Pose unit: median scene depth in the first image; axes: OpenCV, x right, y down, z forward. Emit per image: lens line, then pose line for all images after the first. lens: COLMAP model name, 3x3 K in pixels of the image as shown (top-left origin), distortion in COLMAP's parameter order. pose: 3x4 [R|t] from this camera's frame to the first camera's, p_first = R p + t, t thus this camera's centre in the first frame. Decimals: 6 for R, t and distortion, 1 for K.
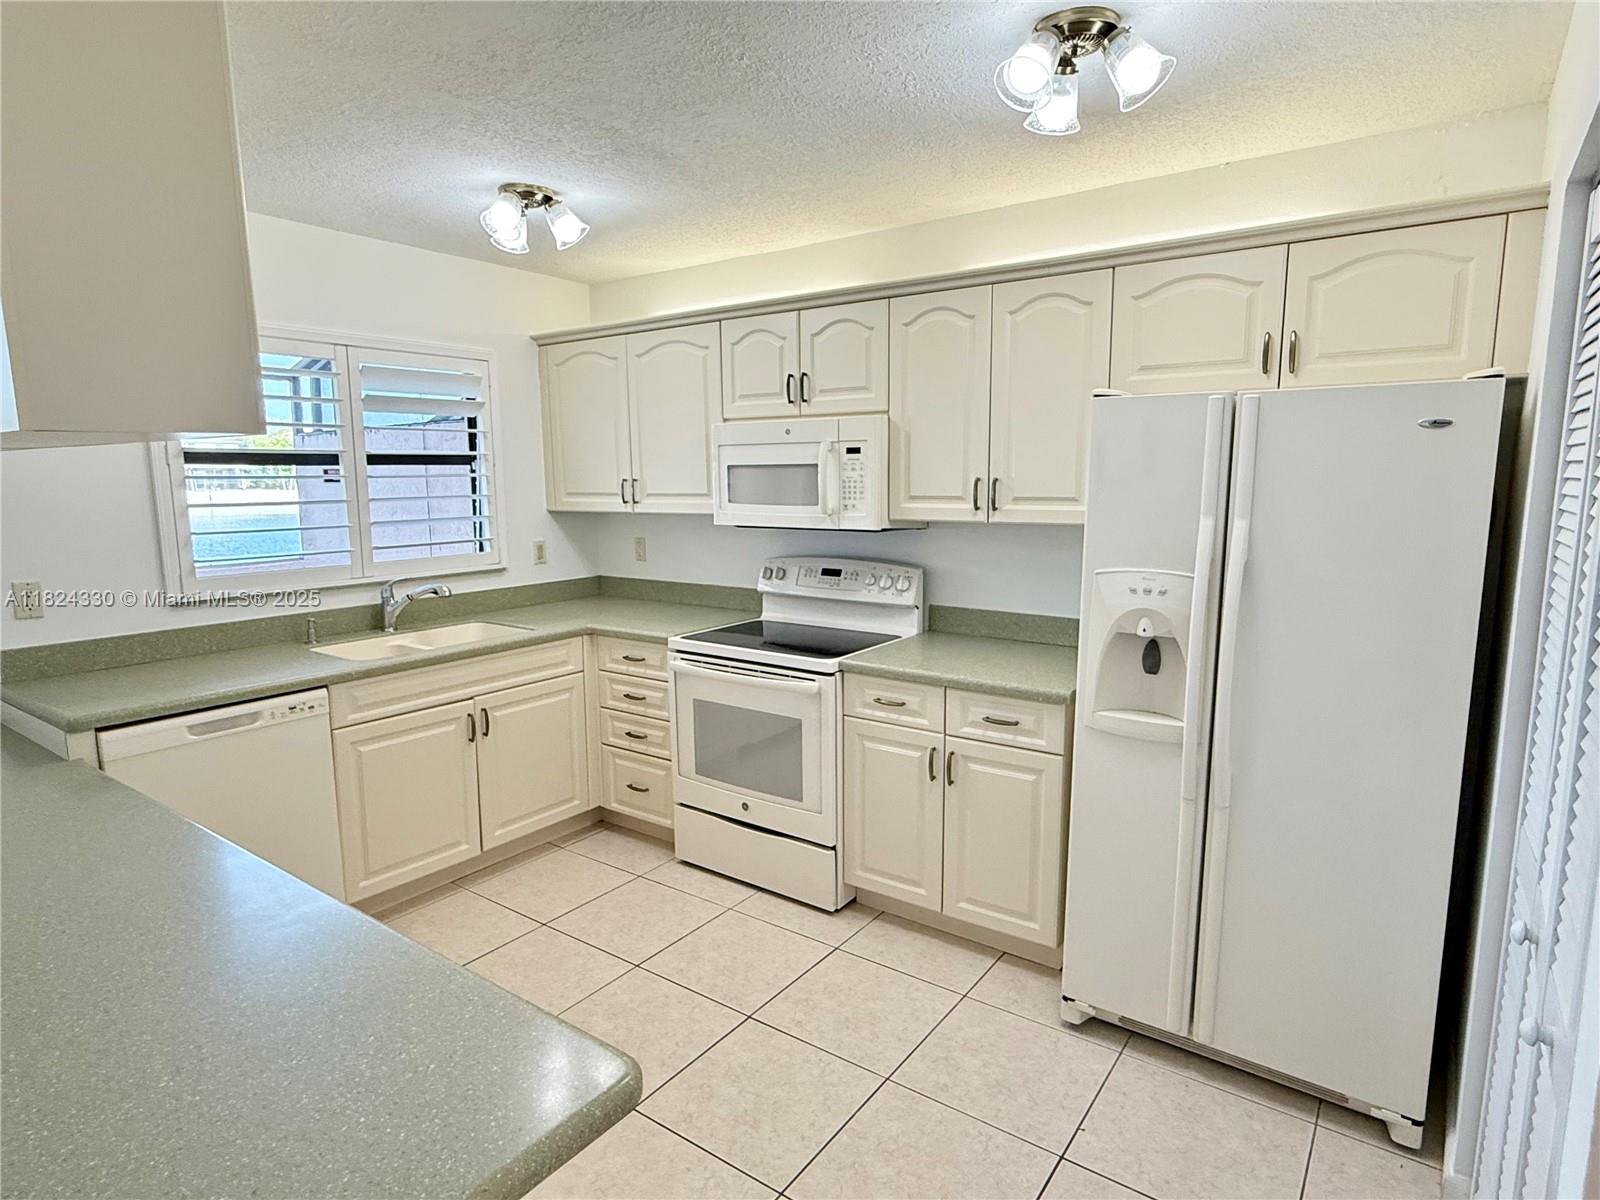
lens RADIAL K [[888.4, 0, 798.2], [0, 888.4, 602.2], [0, 0, 1]] dist [-0.001913, 0.000066]
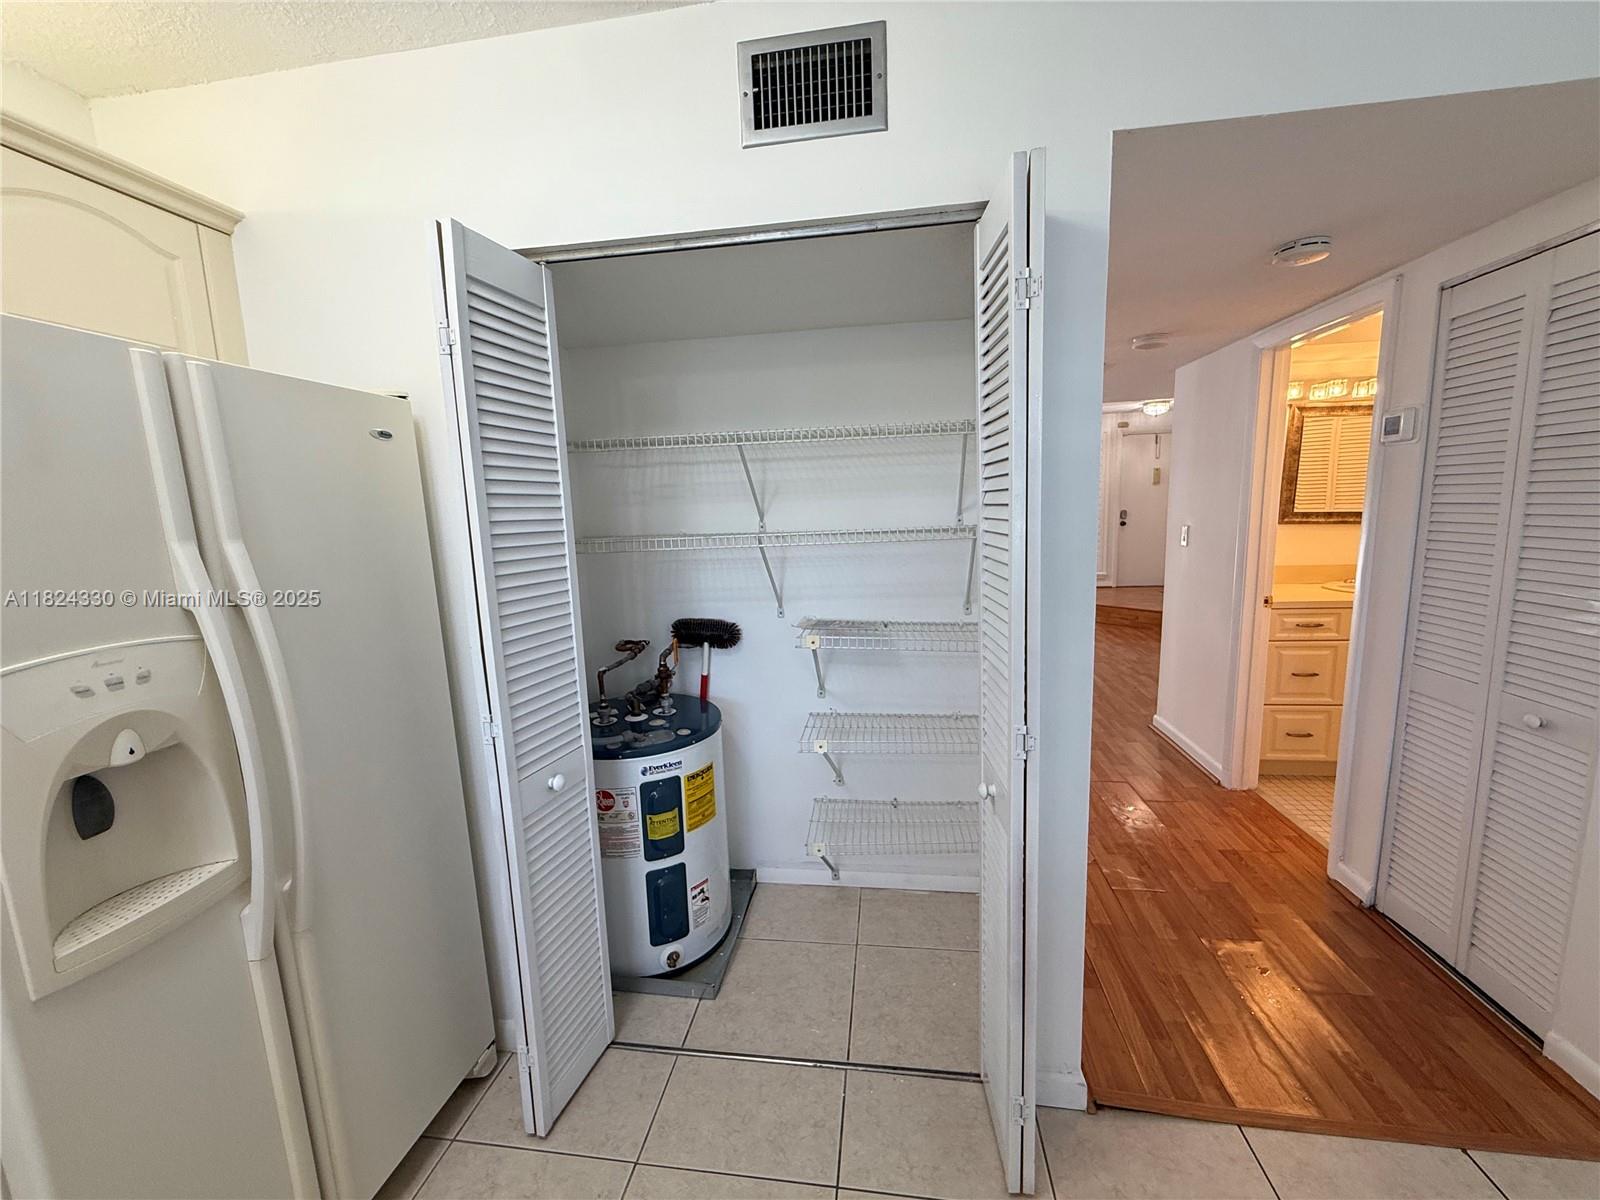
lens RADIAL K [[639.4, 0, 801.6], [0, 639.4, 601.0], [0, 0, 1]] dist [-0.001299, -0.000145]
pose [[-0.453193, -0.114084, 0.884082, -0.098982], [0.168718, 0.962872, 0.210738, -0.048286], [-0.875300, 0.244666, -0.417119, 0.503690]]
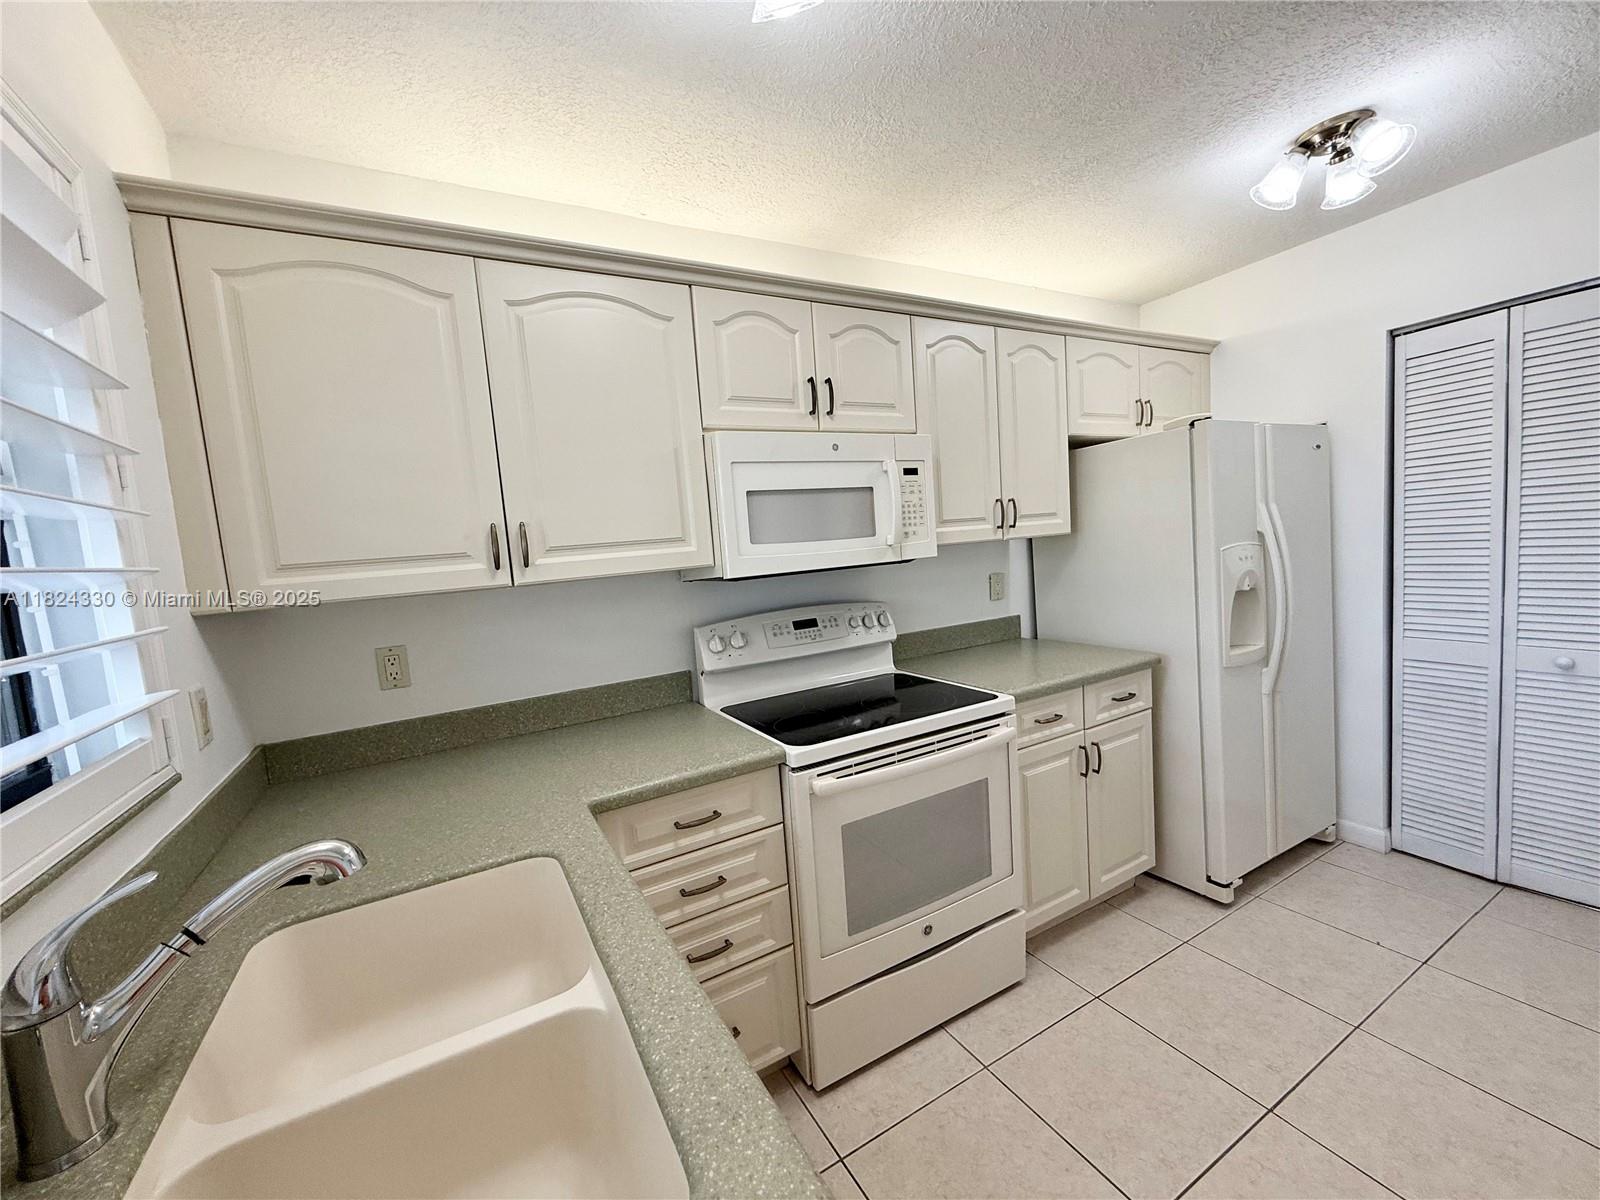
lens RADIAL K [[639.4, 0, 795.4], [0, 639.4, 600.7], [0, 0, 1]] dist [-0.001299, -0.000145]
pose [[0.422607, -0.107155, 0.899956, -0.541502], [0.203999, 0.978751, 0.020742, -0.073824], [-0.883056, 0.174824, 0.435487, 0.780818]]
